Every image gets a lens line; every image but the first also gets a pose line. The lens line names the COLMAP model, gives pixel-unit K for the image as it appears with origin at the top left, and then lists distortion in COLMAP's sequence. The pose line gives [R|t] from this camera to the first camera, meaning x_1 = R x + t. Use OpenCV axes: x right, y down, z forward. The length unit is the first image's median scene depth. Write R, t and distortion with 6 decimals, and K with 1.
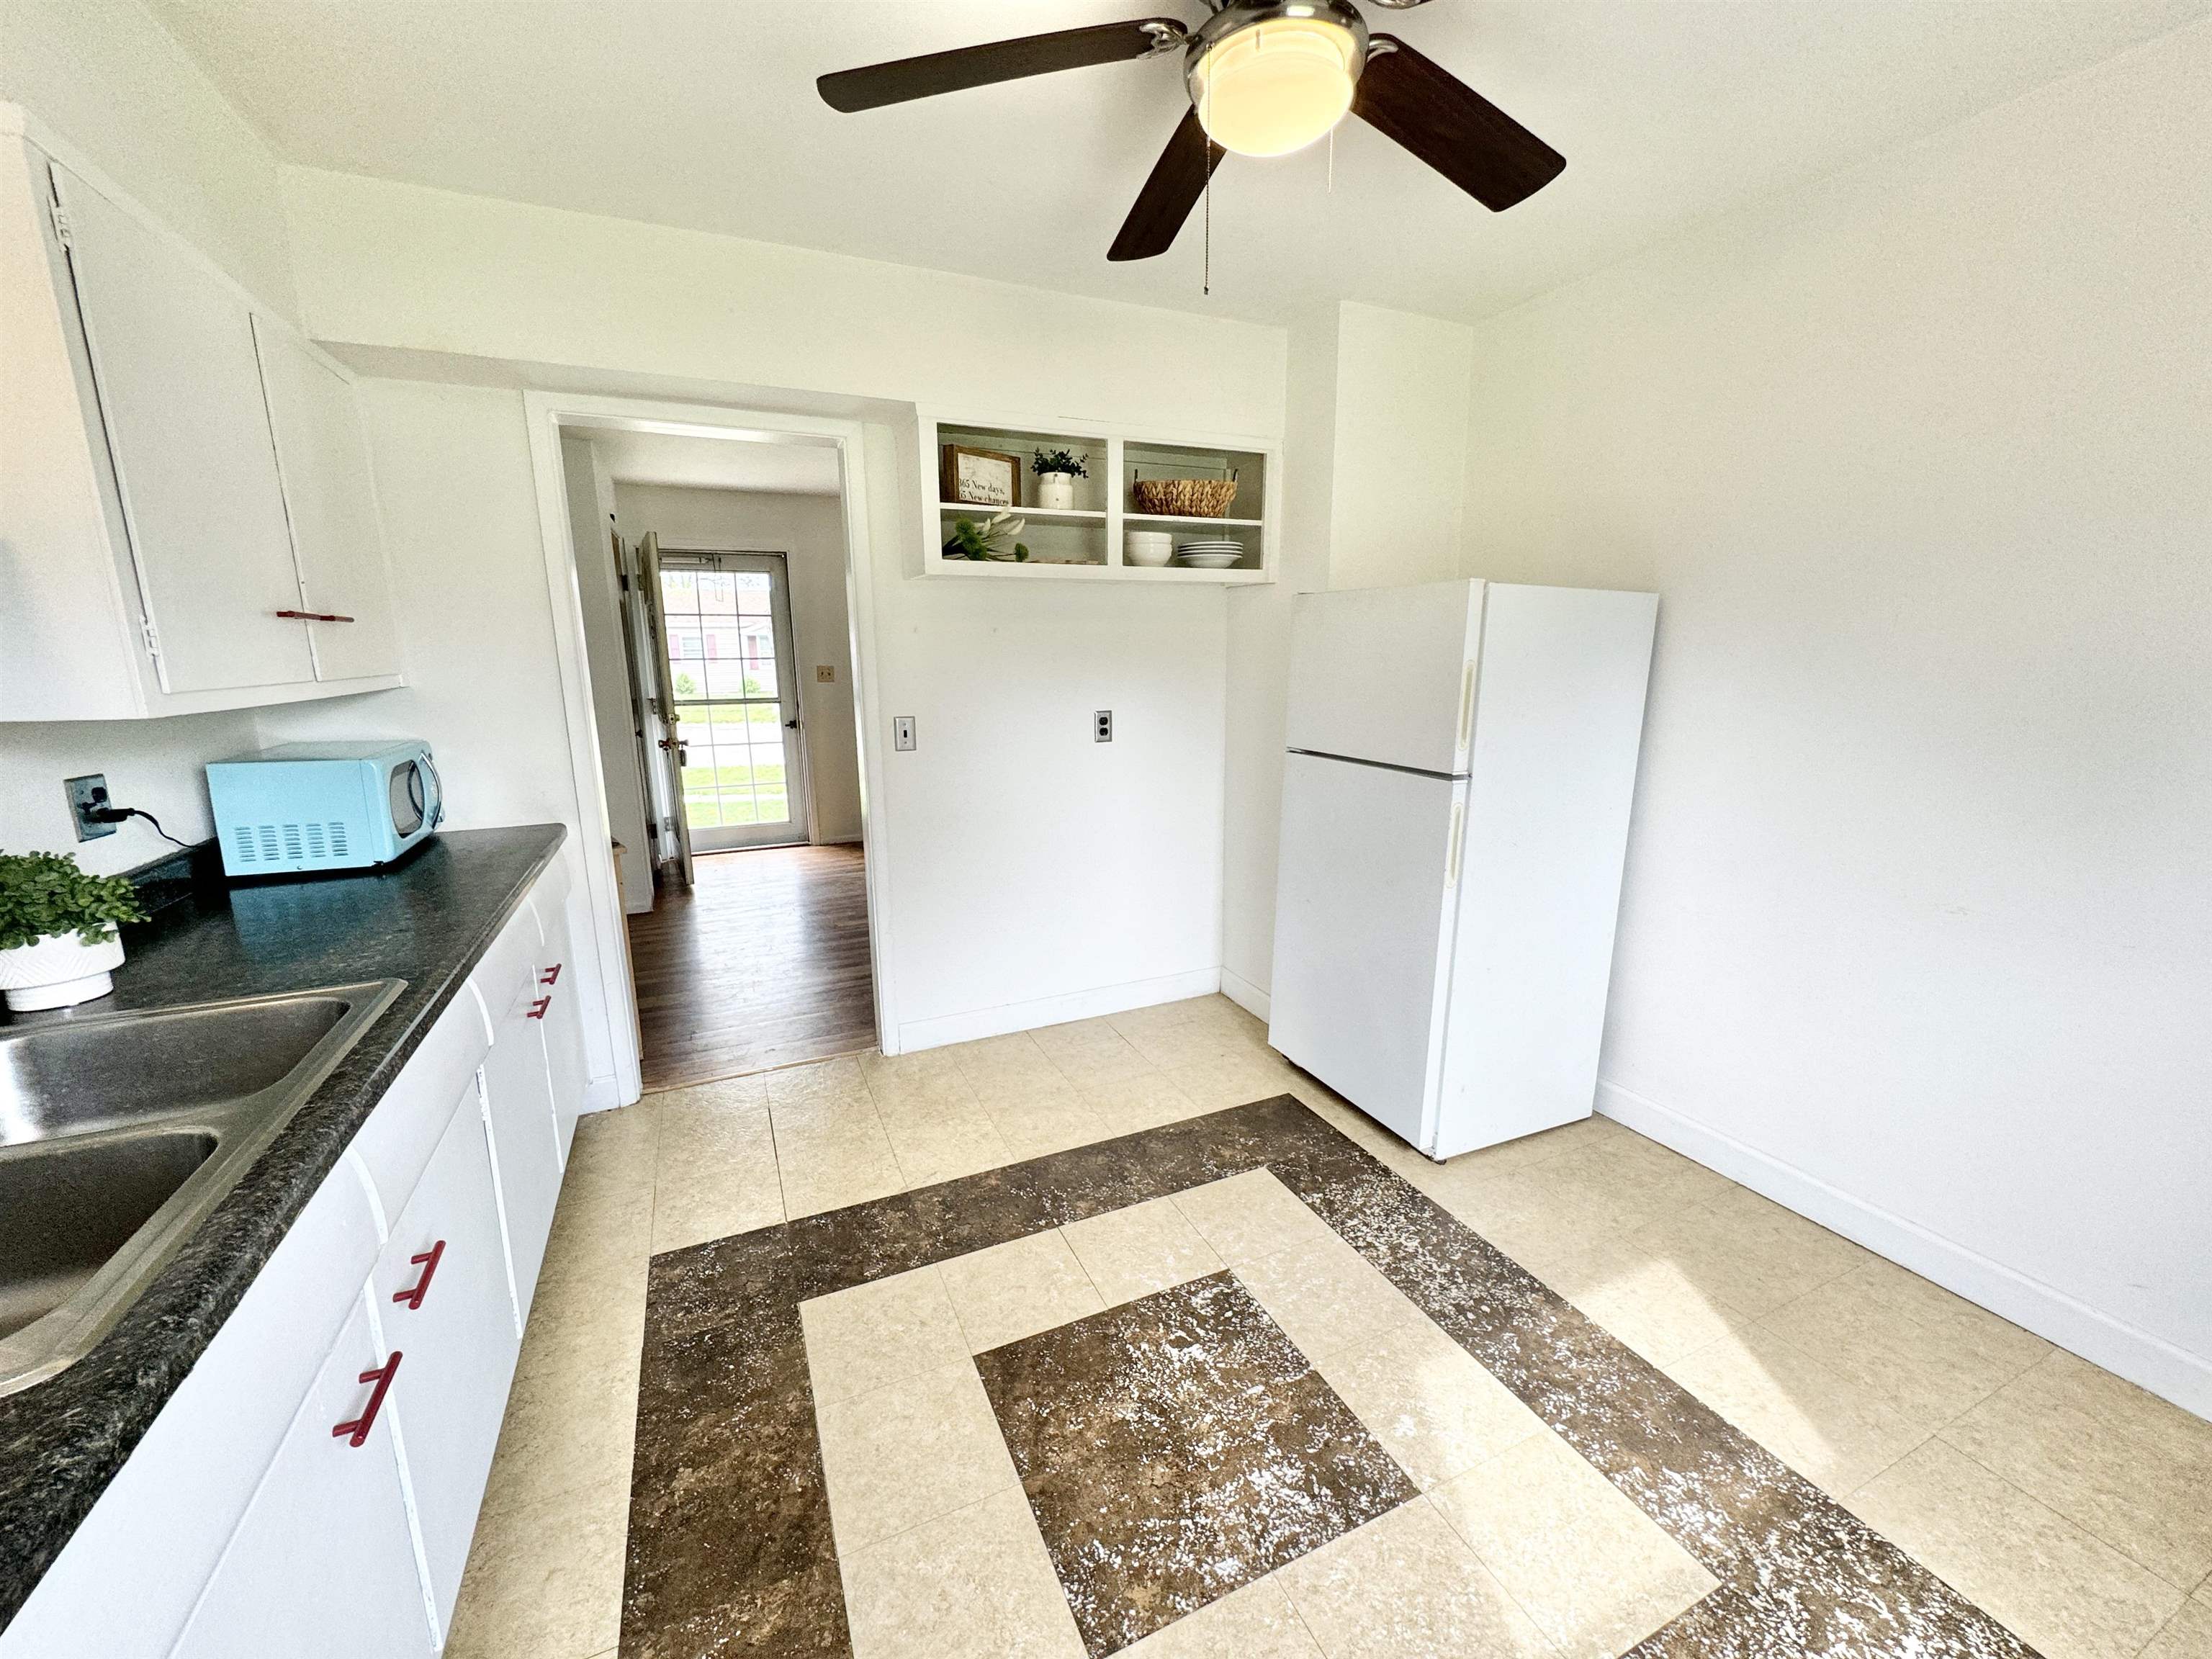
lens RADIAL K [[875.0, 0, 1109.5], [0, 875.0, 828.8], [0, 0, 1]] dist [-0.002018, -0.000556]
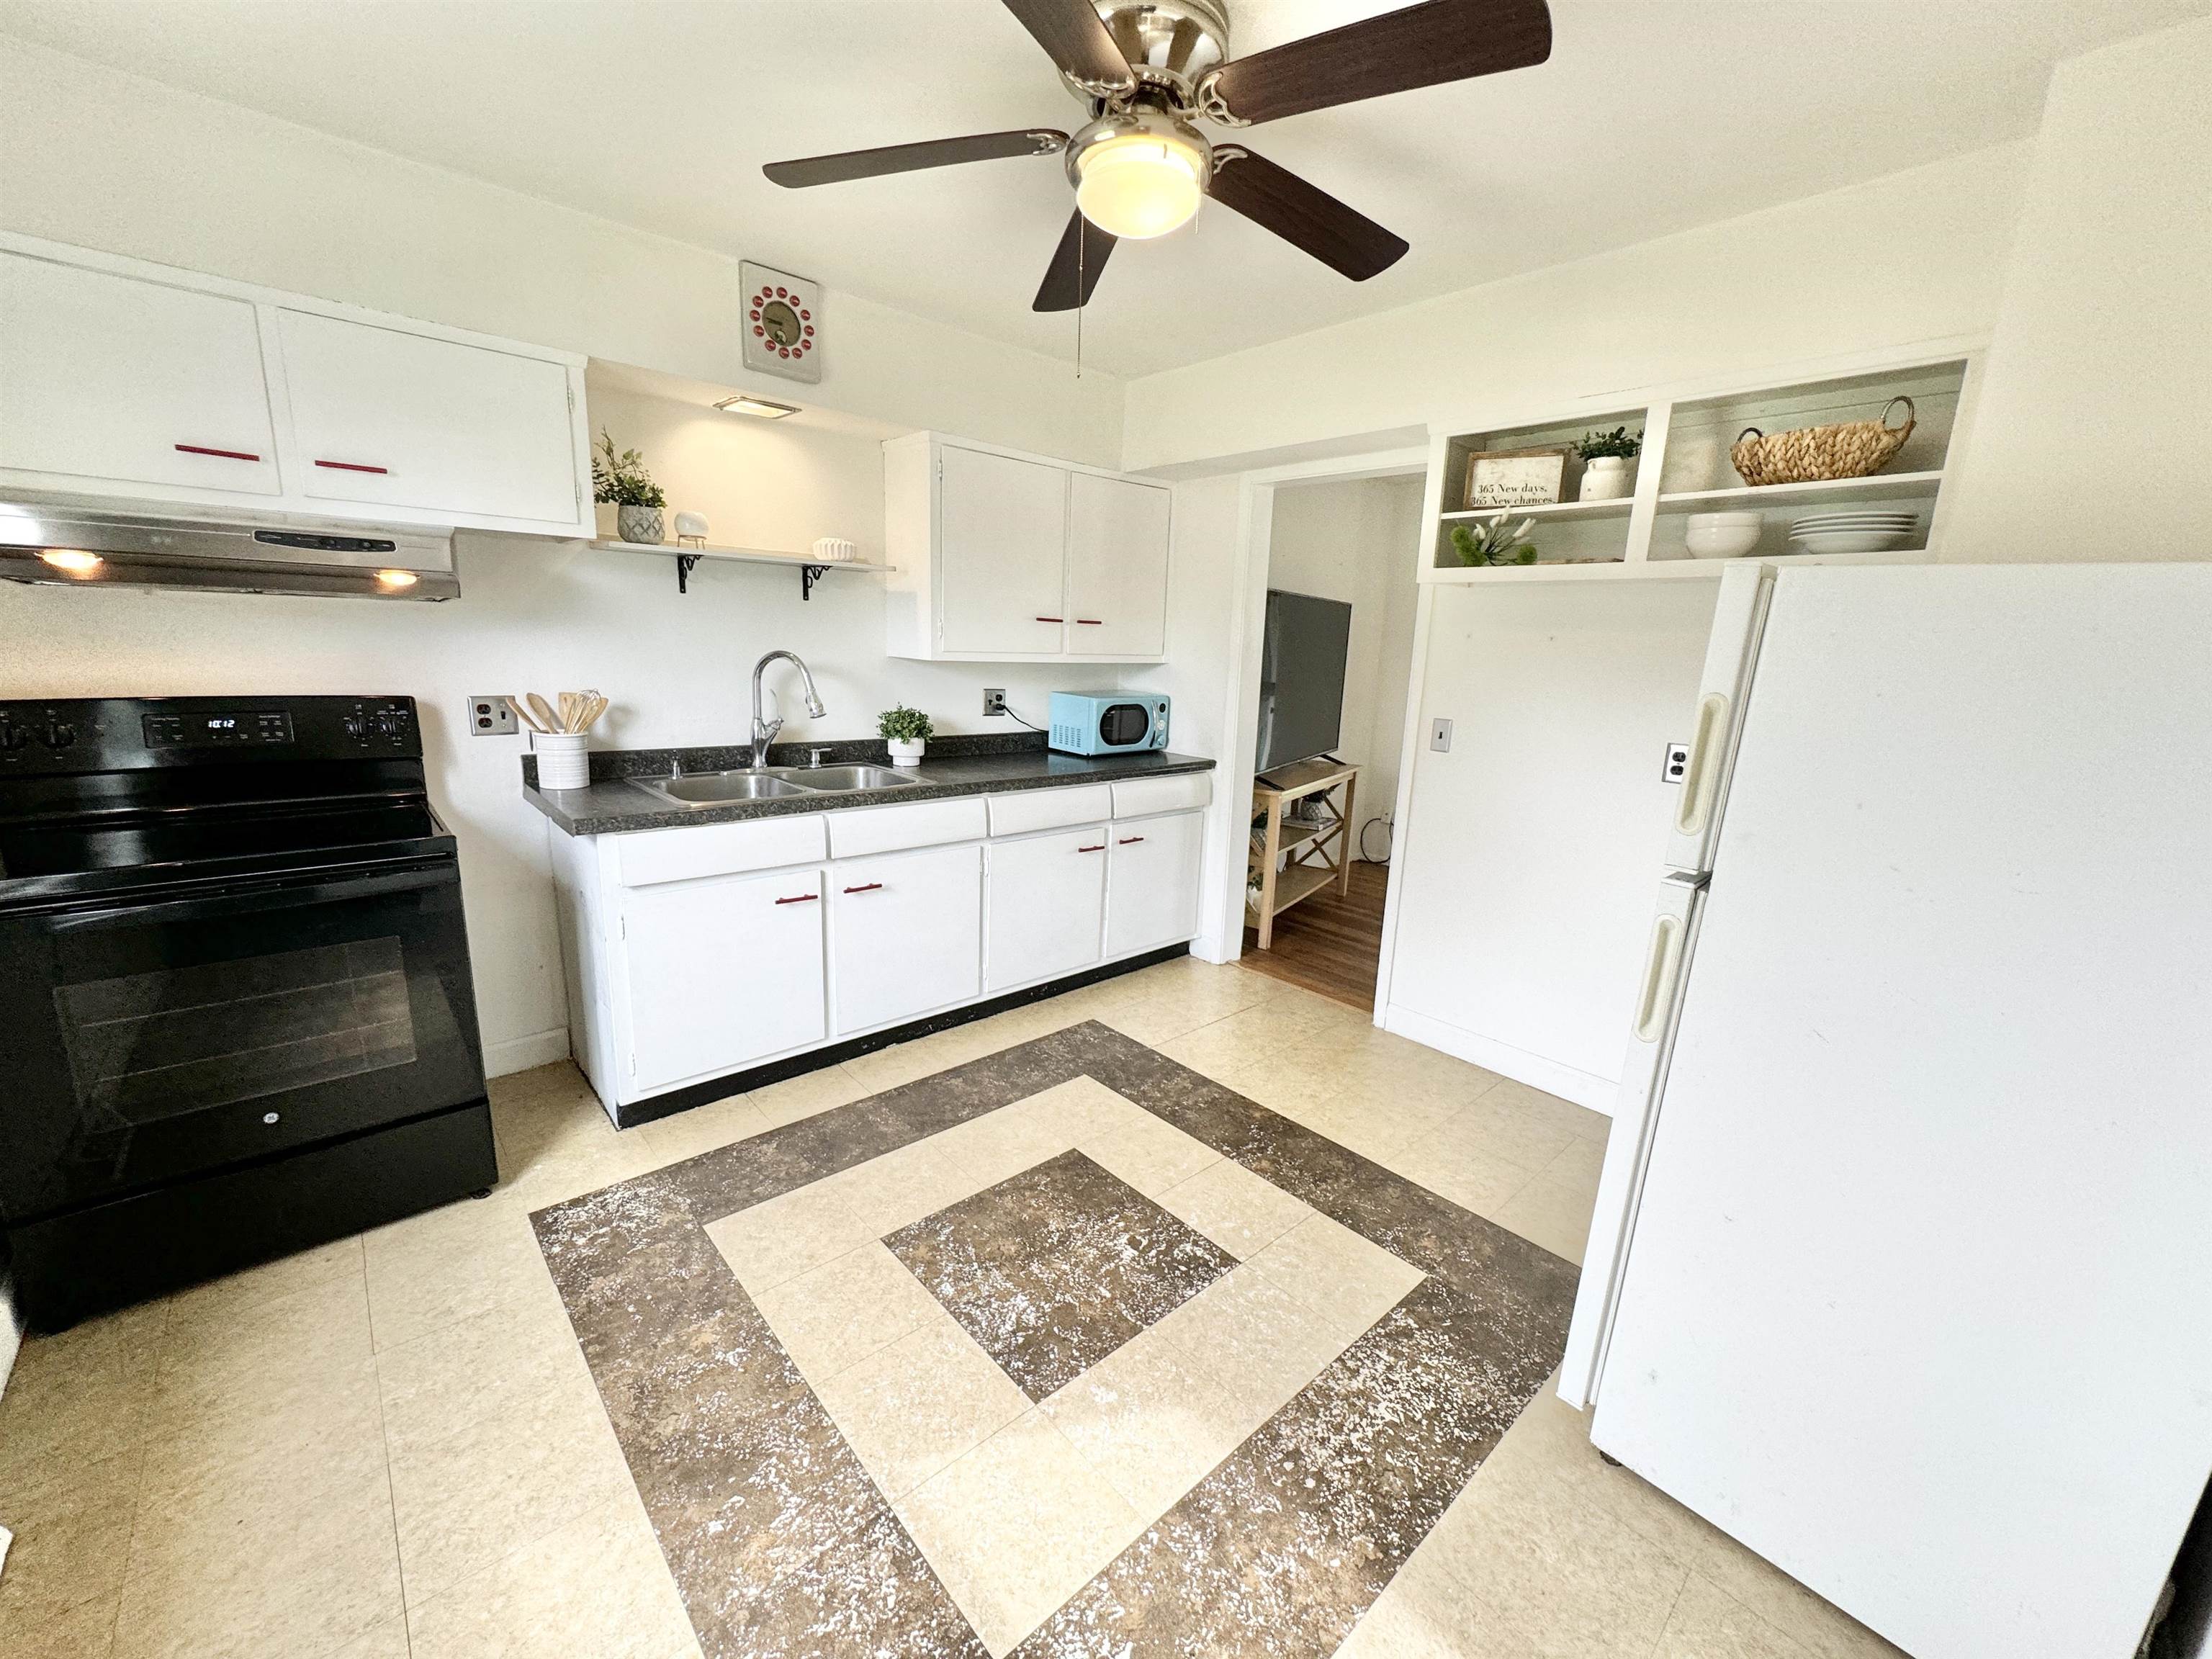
lens RADIAL K [[879.7, 0, 1108.4], [0, 879.7, 830.6], [0, 0, 1]] dist [-0.002523, -0.000094]
pose [[0.304151, 0.221563, -0.926500, 1.046037], [-0.228945, 0.961073, 0.154673, -0.115623], [0.924703, 0.165074, 0.343037, 0.479002]]
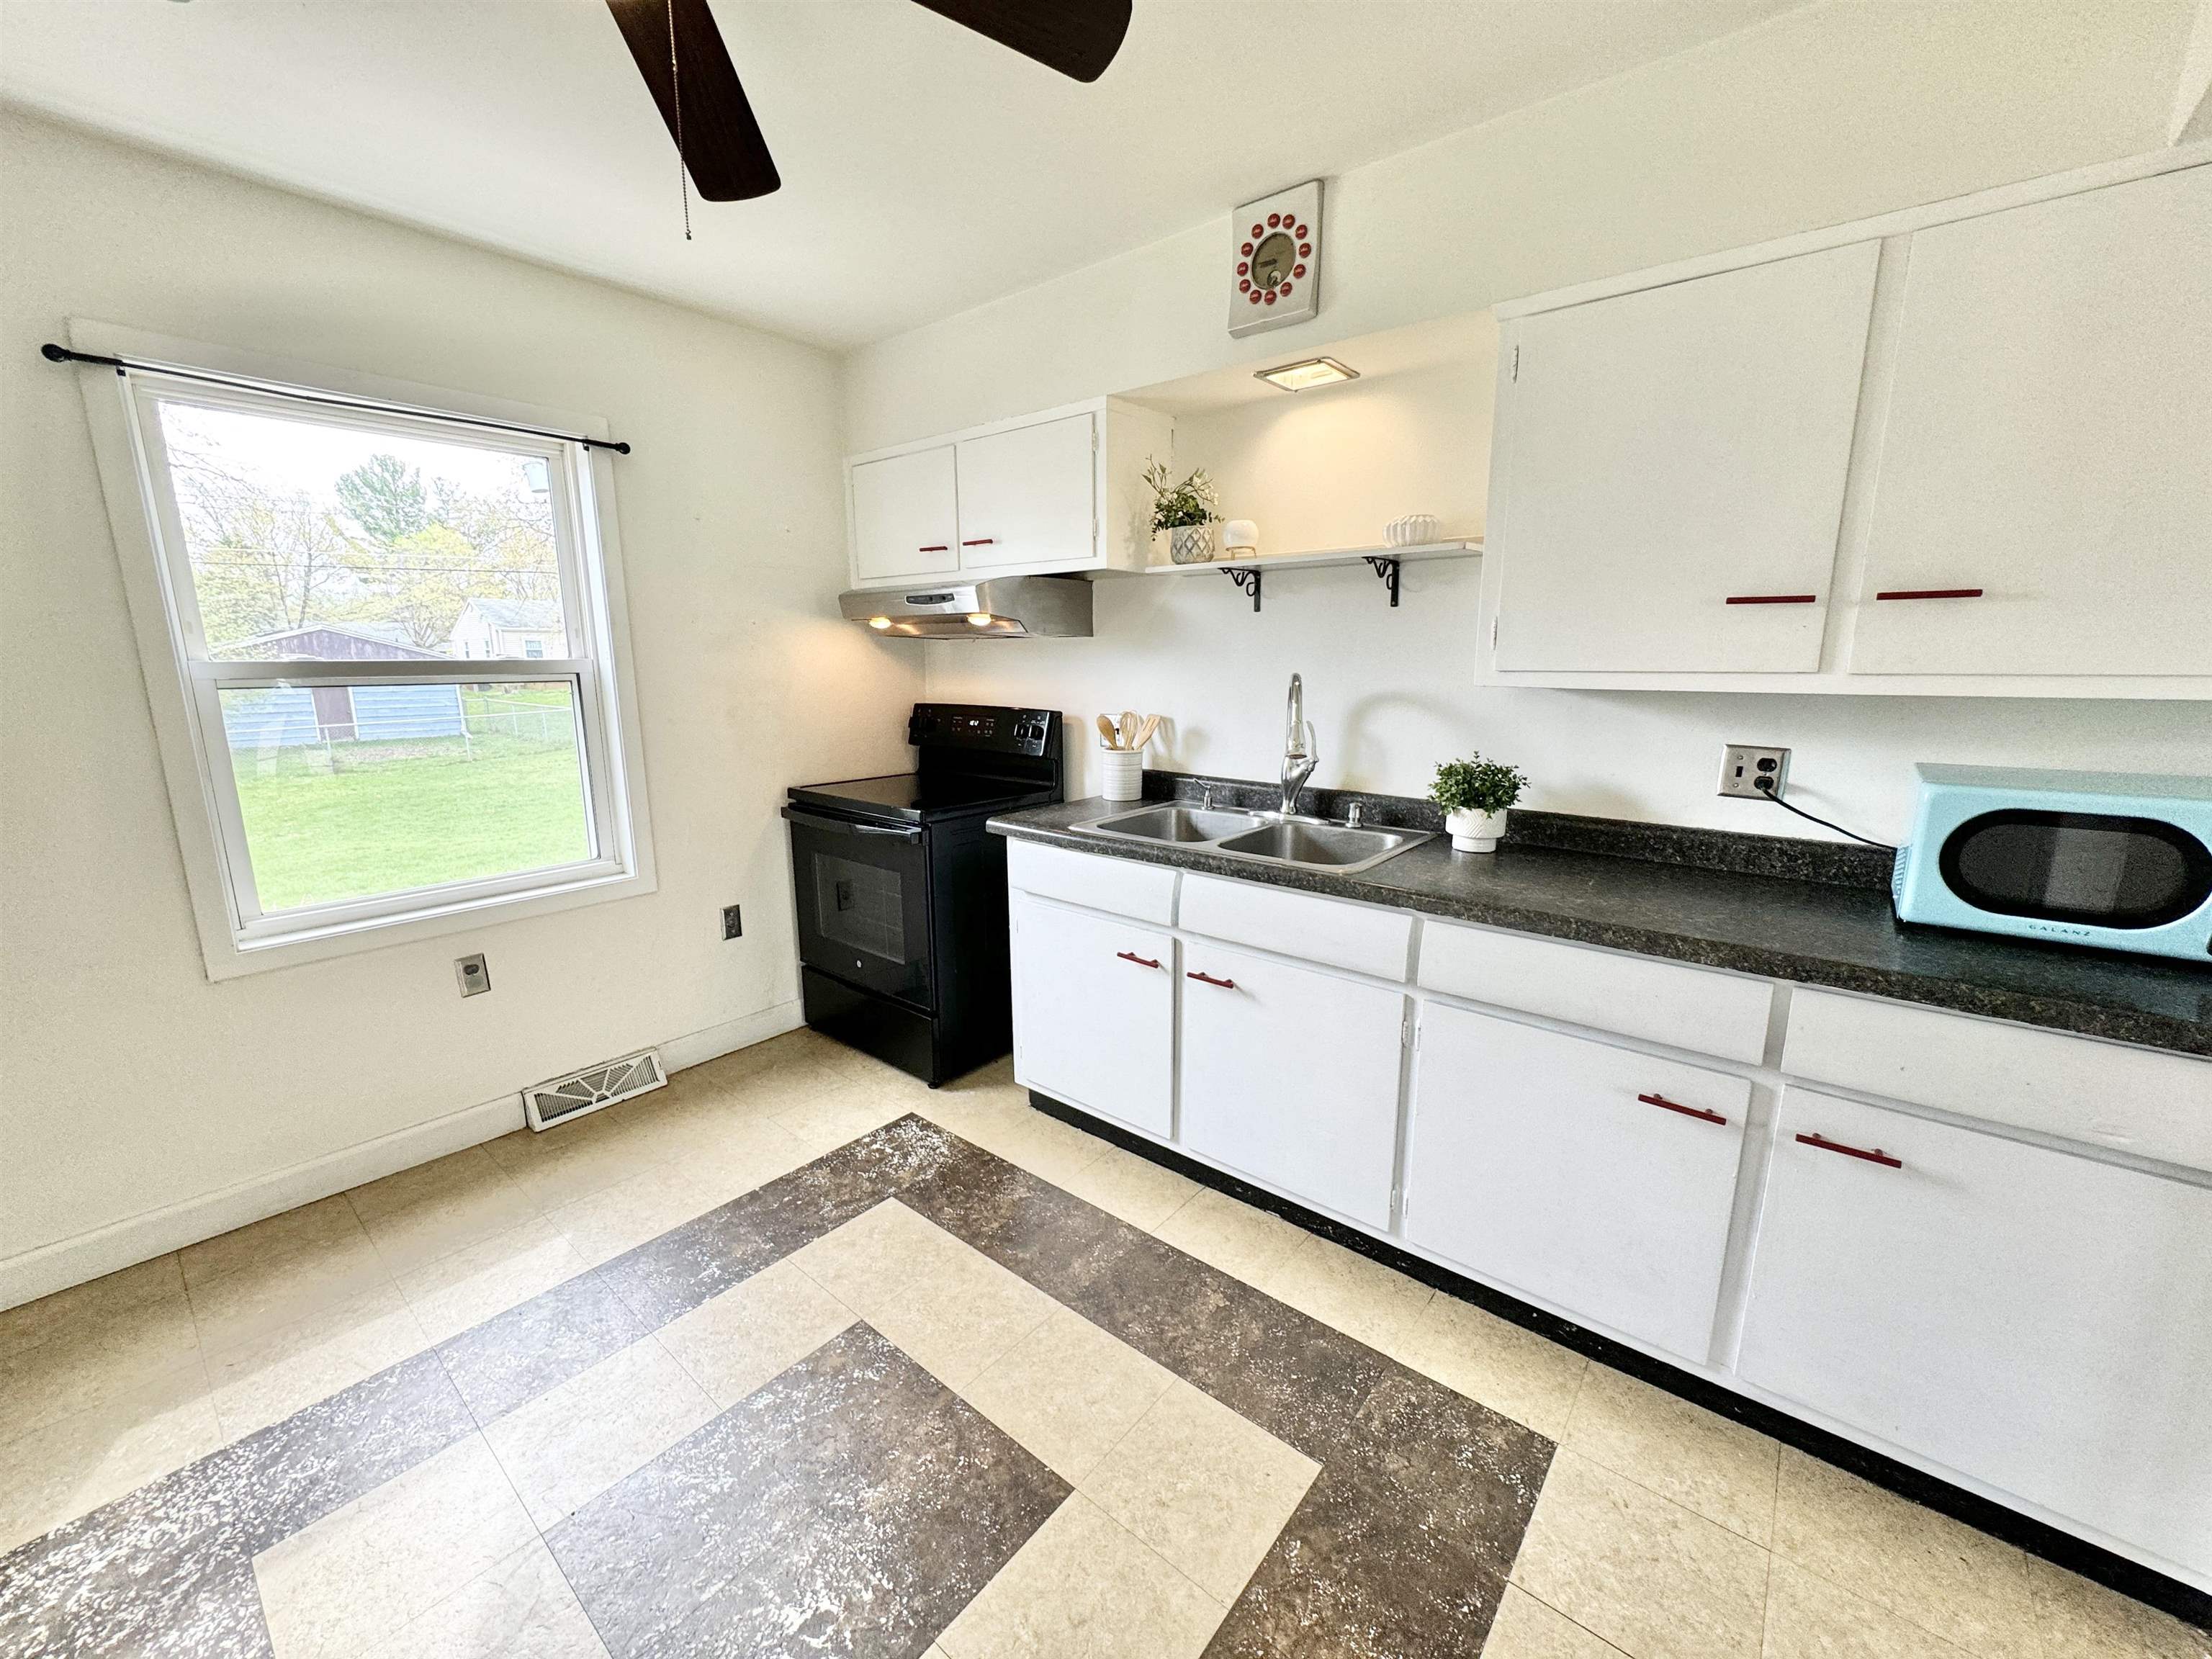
lens RADIAL K [[879.7, 0, 1108.4], [0, 879.7, 830.6], [0, 0, 1]] dist [-0.002523, -0.000094]
pose [[-0.901505, 0.093697, -0.422505, 0.109464], [-0.077625, 0.925439, 0.370860, -0.290599], [0.425751, 0.367129, -0.827014, 1.465803]]
